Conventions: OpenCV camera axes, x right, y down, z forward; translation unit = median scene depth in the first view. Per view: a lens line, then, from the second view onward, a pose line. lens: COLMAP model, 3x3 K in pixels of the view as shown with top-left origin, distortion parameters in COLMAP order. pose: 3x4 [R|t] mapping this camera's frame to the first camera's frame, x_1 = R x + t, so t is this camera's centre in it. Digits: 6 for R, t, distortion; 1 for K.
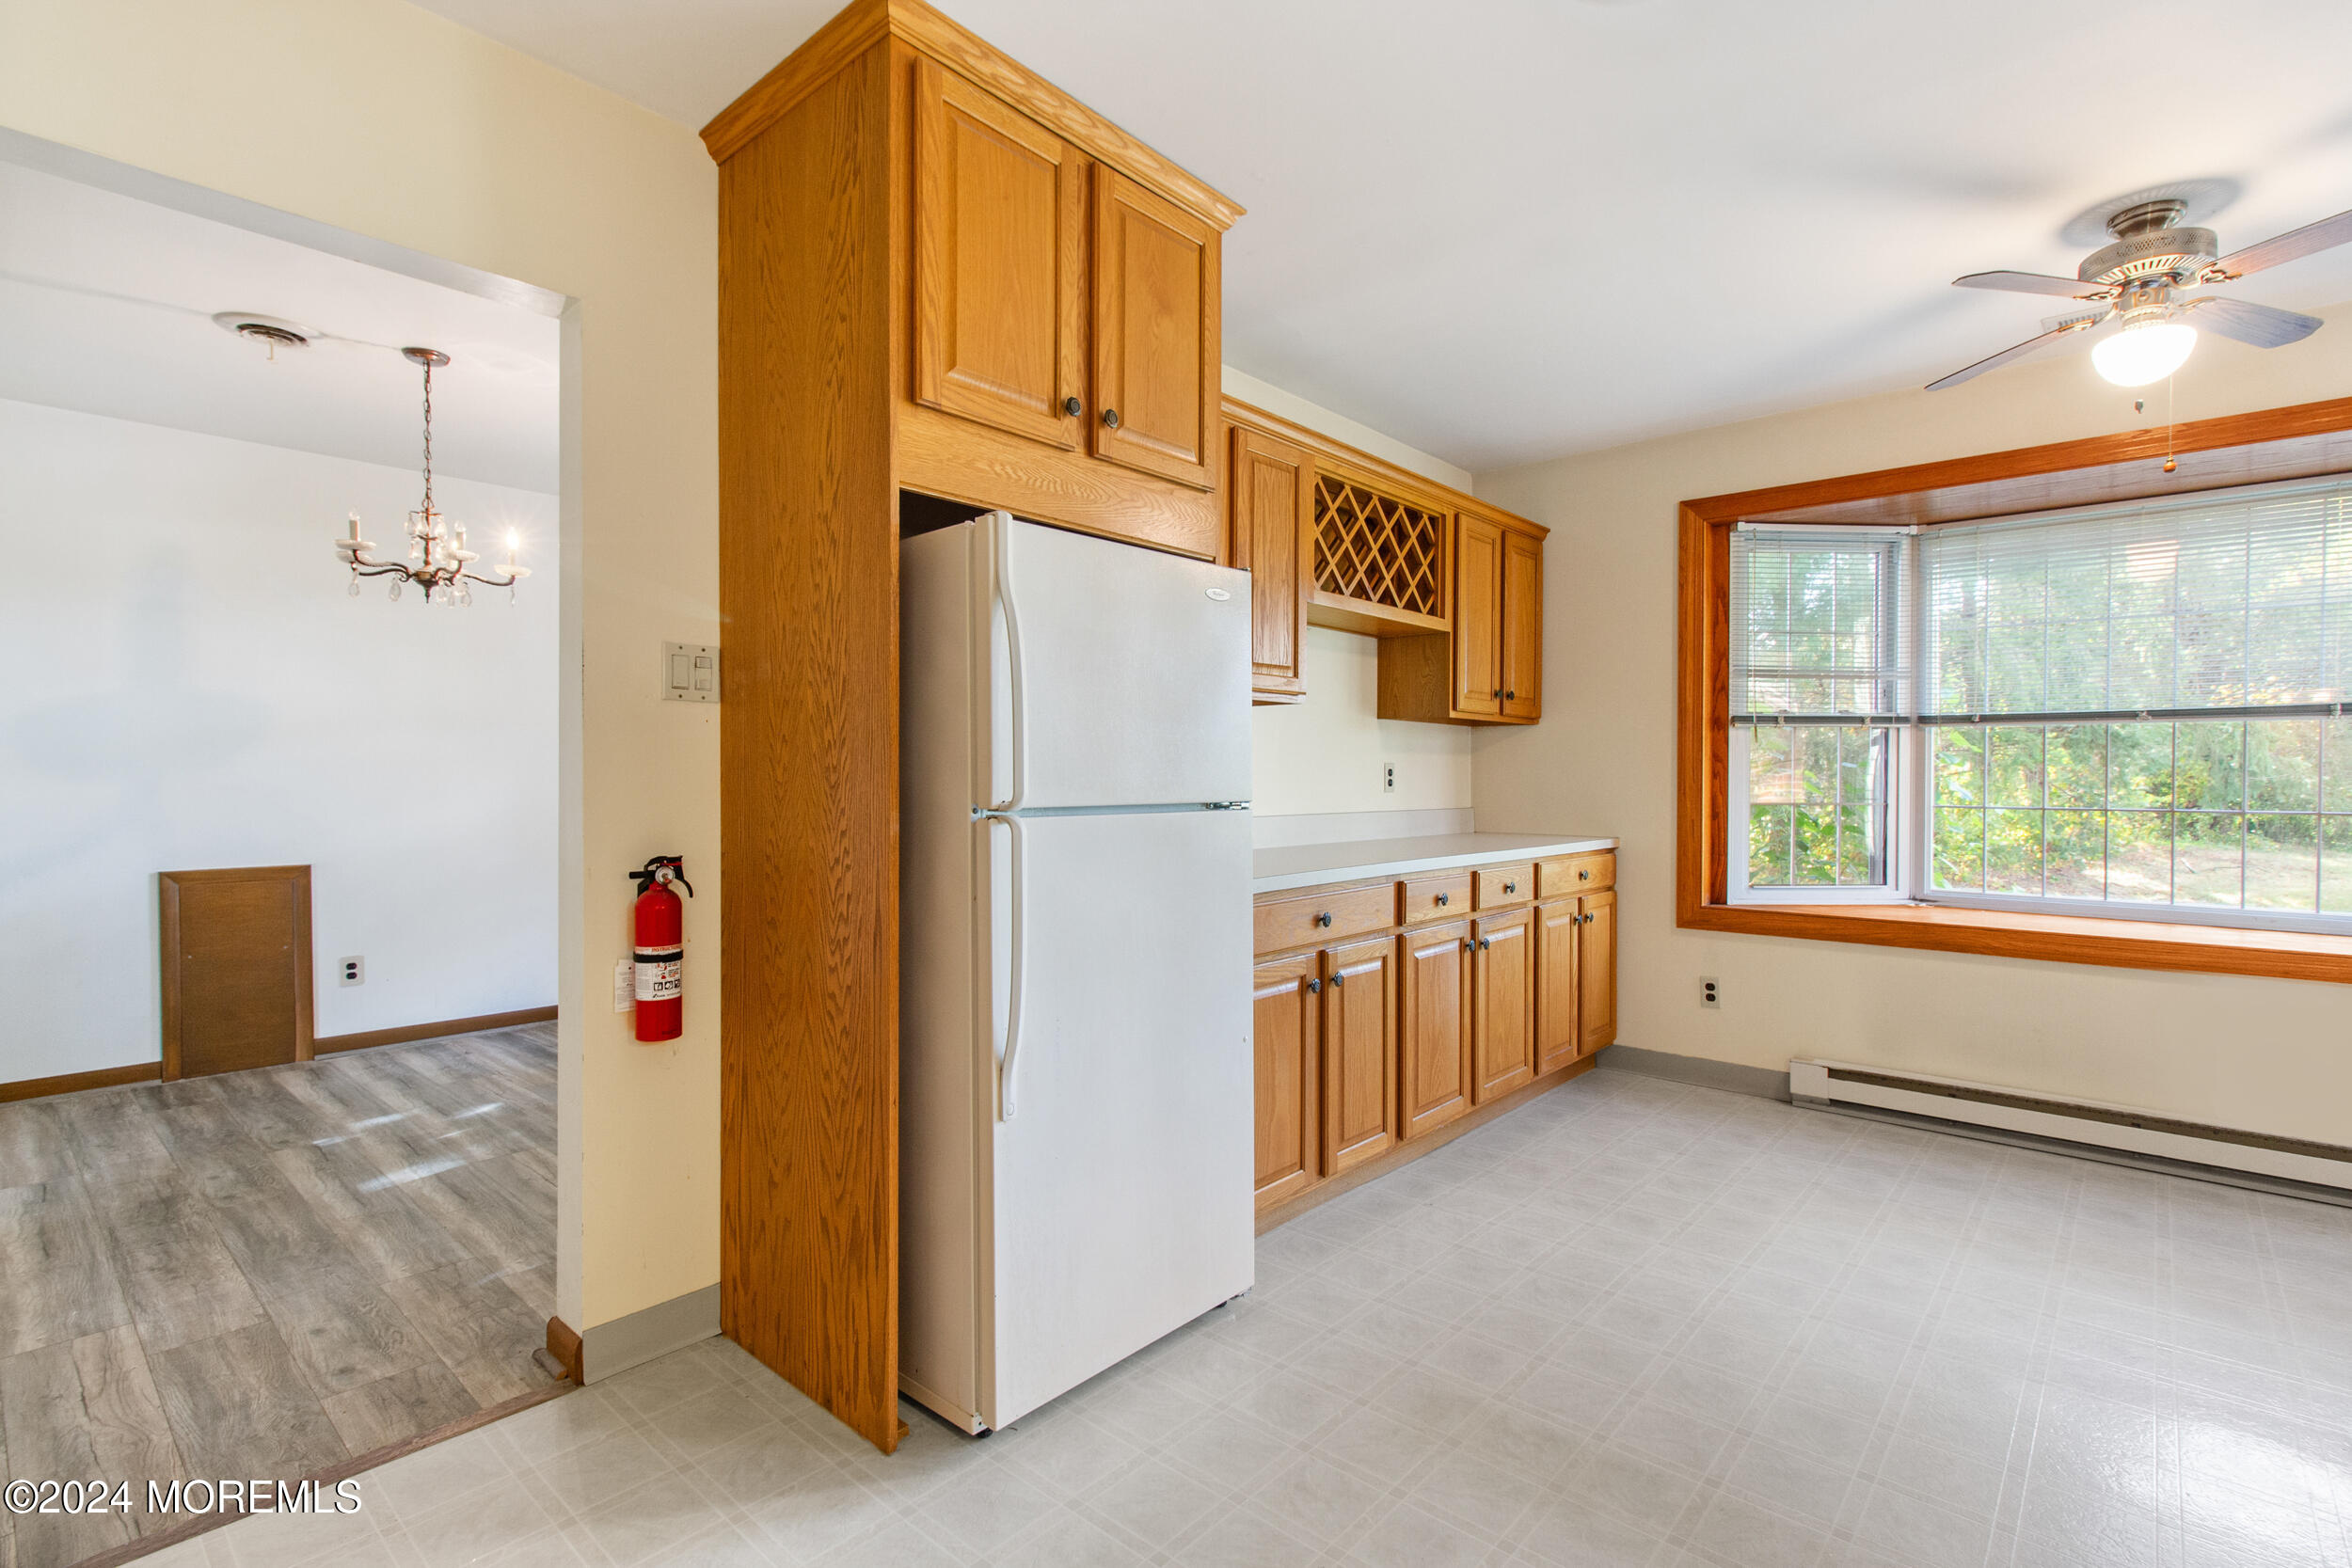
lens RADIAL K [[1096.8, 0, 1164.5], [0, 1096.8, 780.0], [0, 0, 1]] dist [0.001375, 0.000313]
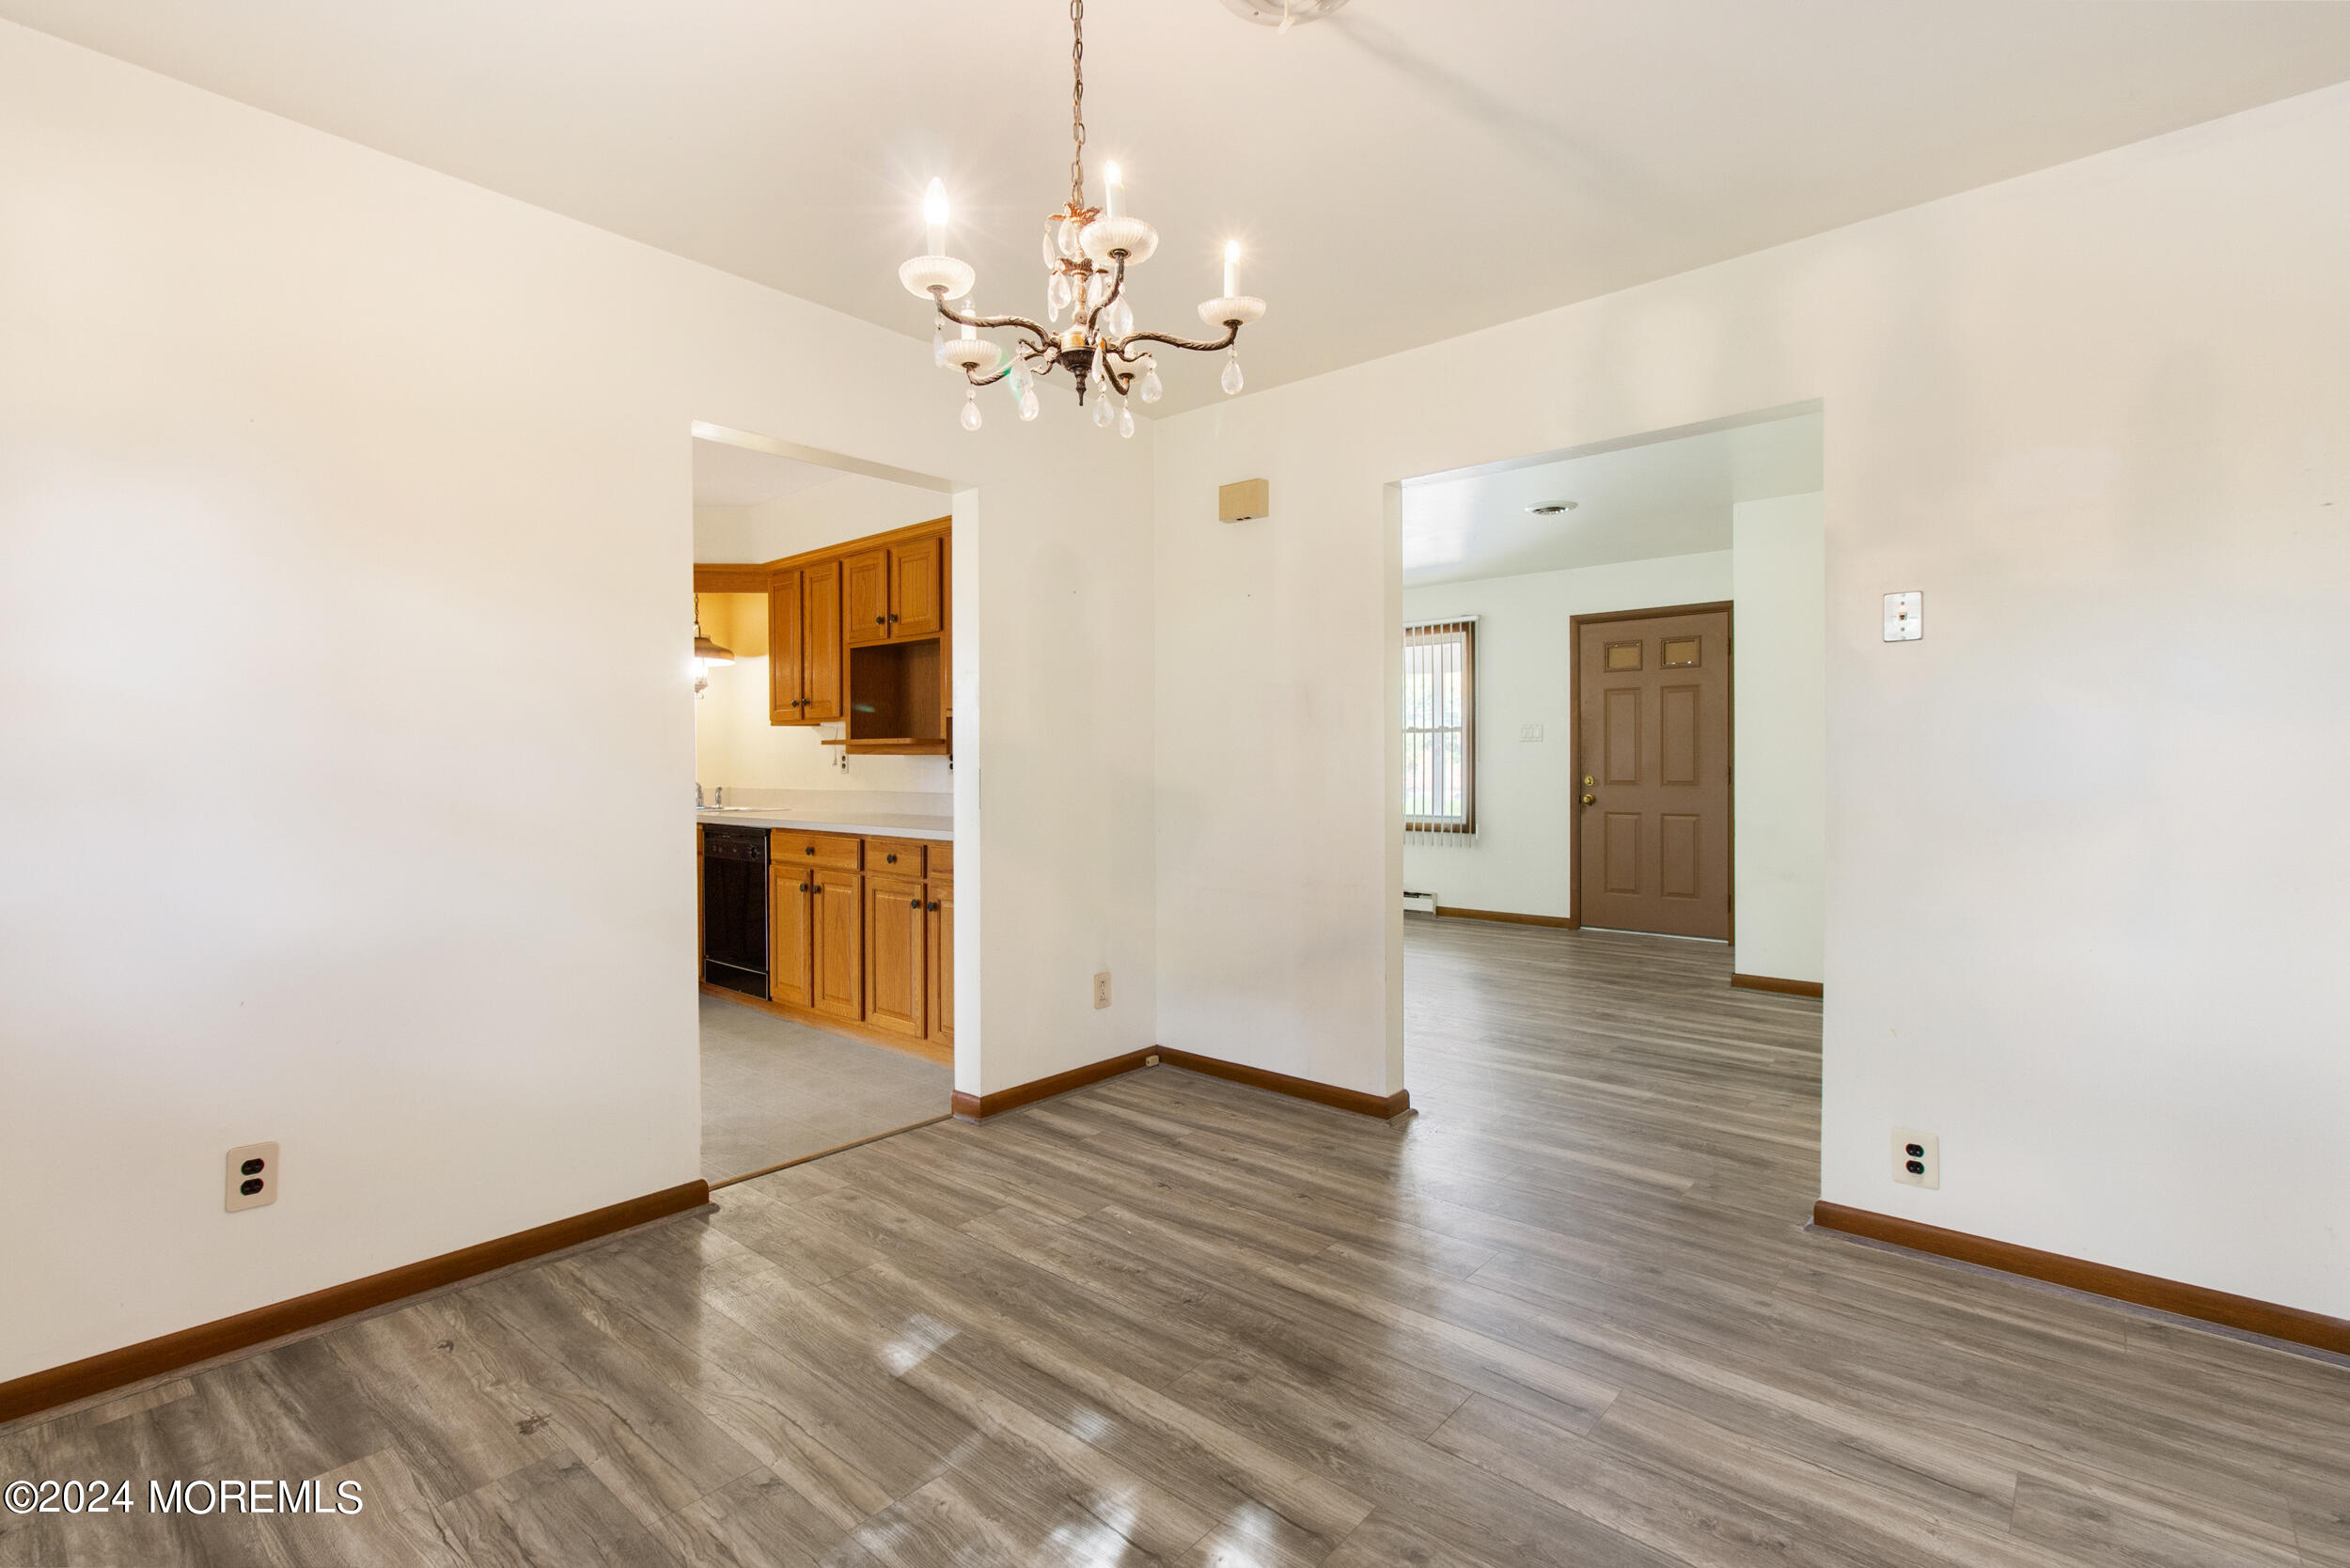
lens RADIAL K [[1096.0, 0, 1168.6], [0, 1096.0, 778.9], [0, 0, 1]] dist [0.001375, 0.000313]
pose [[-0.999934, 0.001080, -0.011466, -0.949333], [0.000892, 0.999866, 0.016360, -0.009771], [0.011482, 0.016348, -0.999800, 1.996033]]
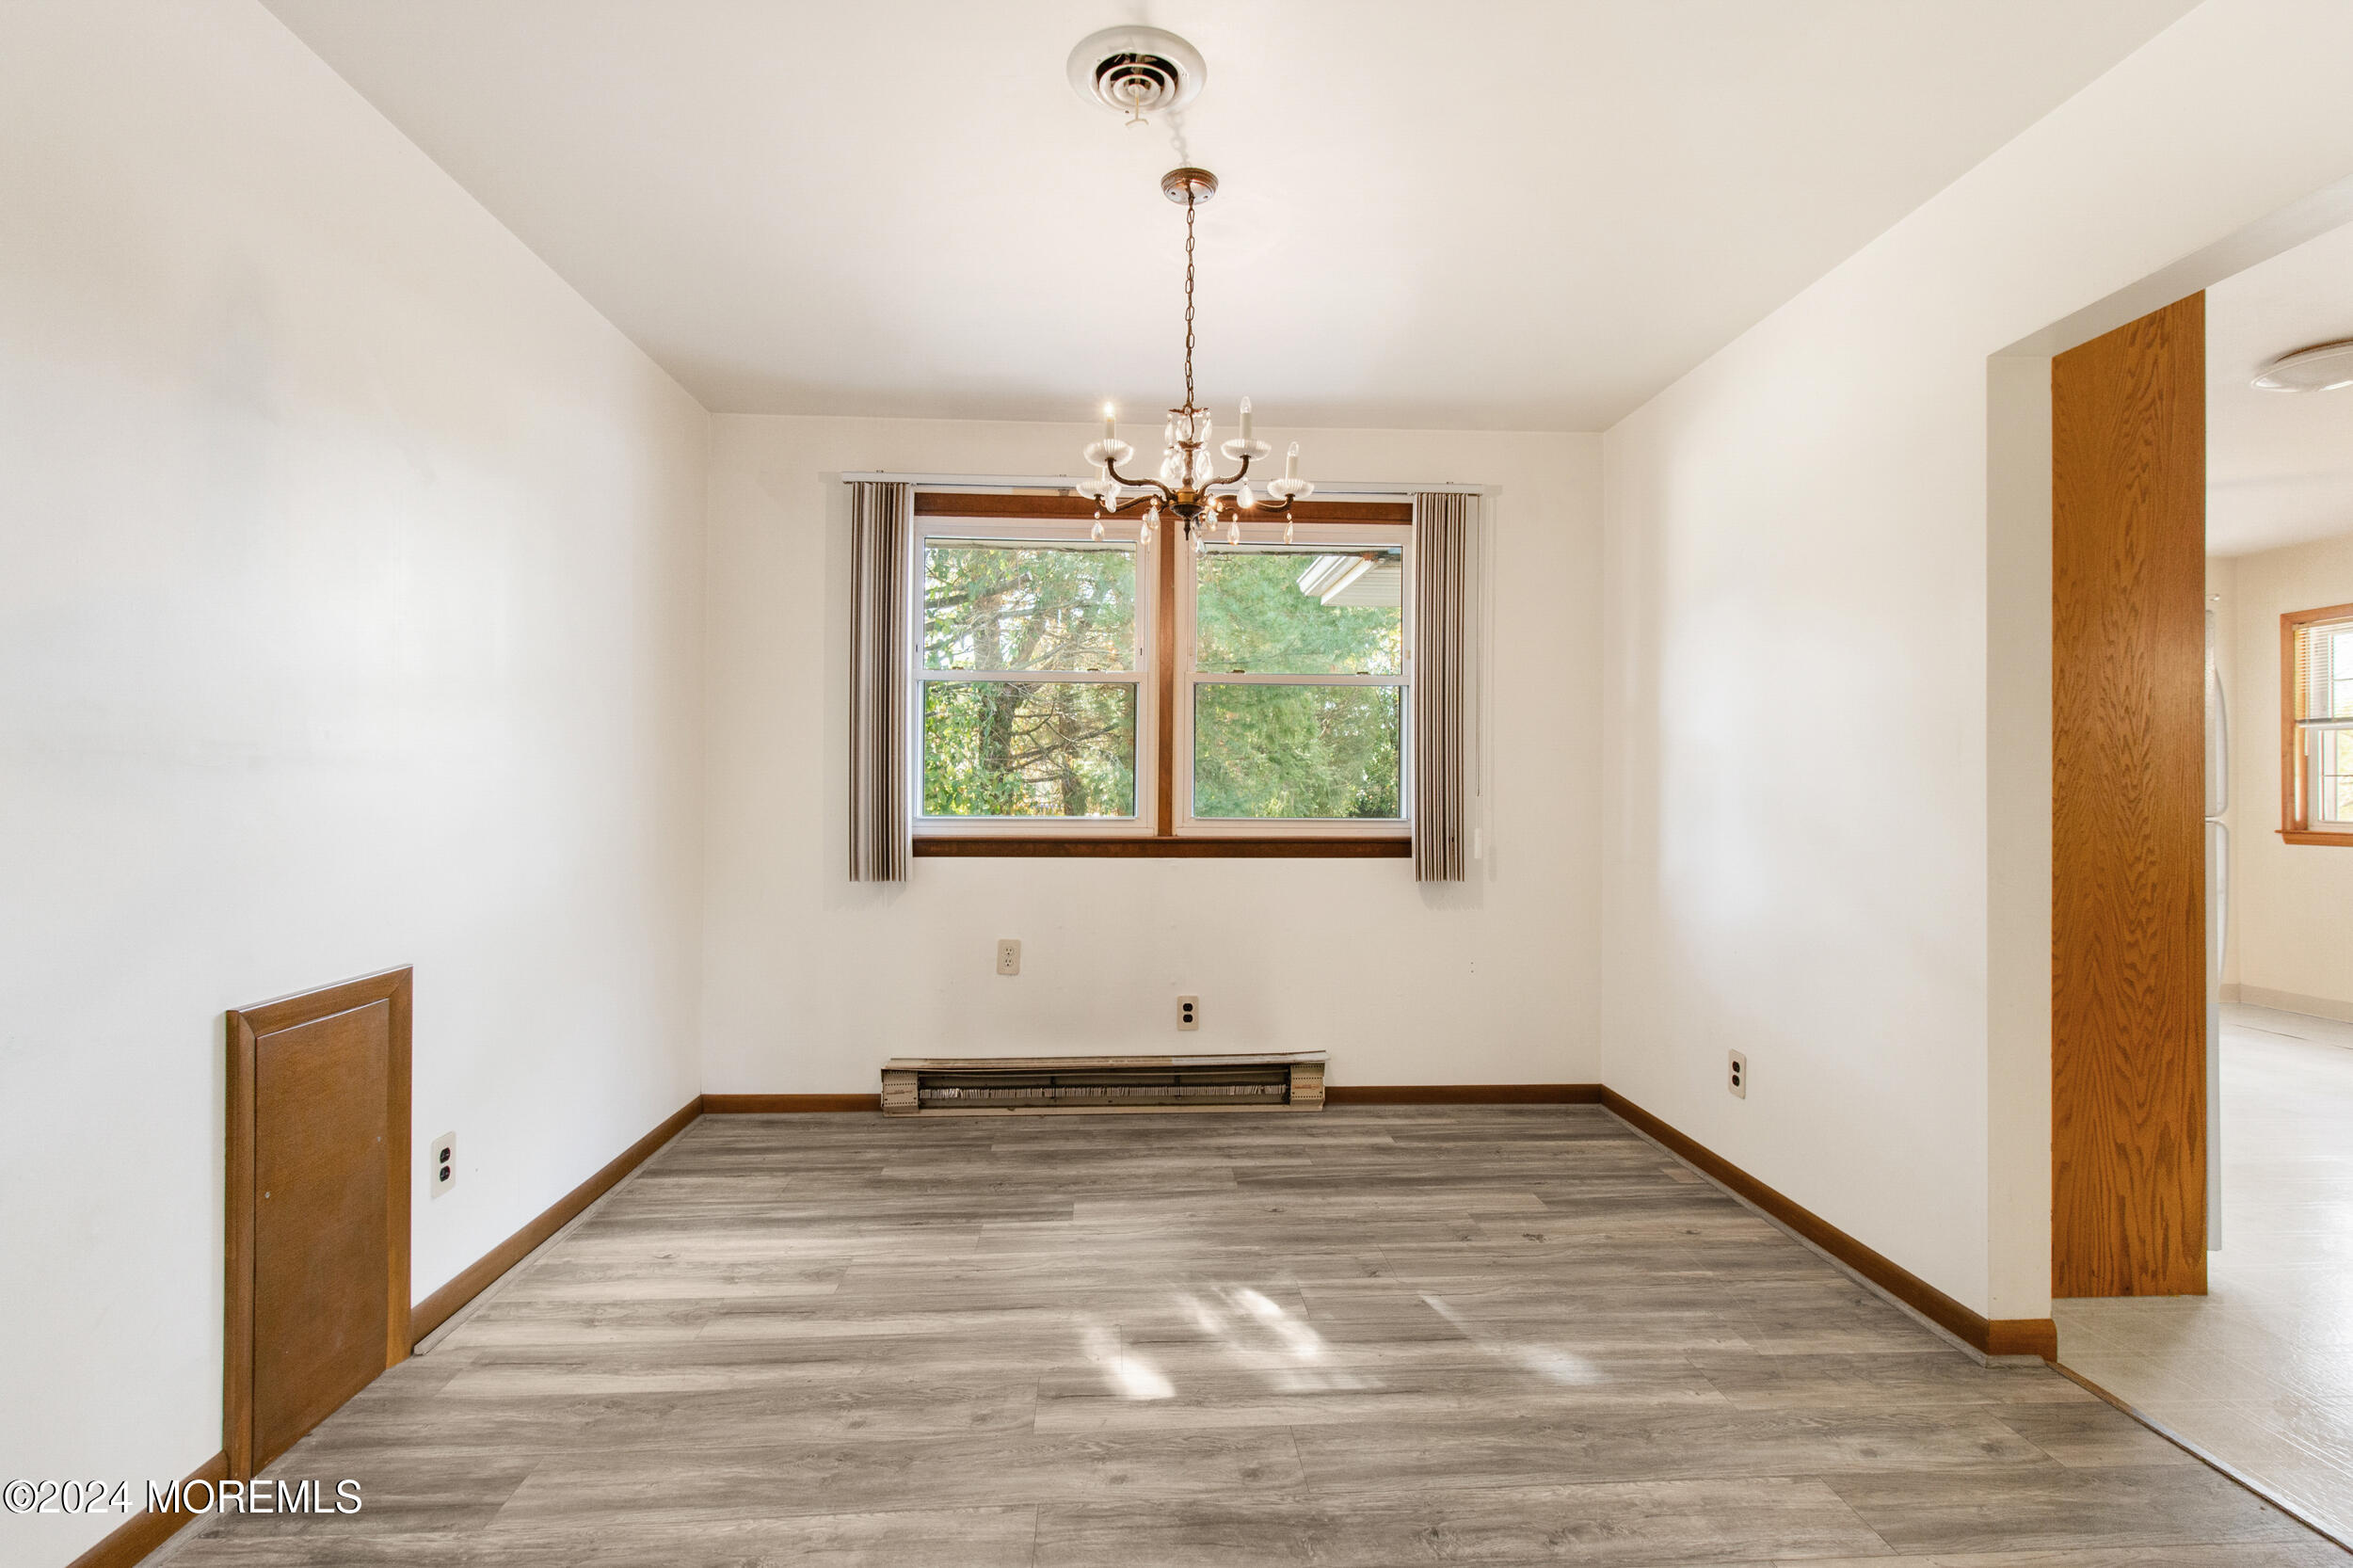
lens RADIAL K [[1097.4, 0, 1180.8], [0, 1097.4, 773.7], [0, 0, 1]] dist [0.001375, 0.000313]
pose [[0.702238, 0.010334, 0.711868, -1.571091], [-0.000257, 0.999898, -0.014261, -0.005883], [-0.711943, 0.009832, 0.702169, 0.701262]]
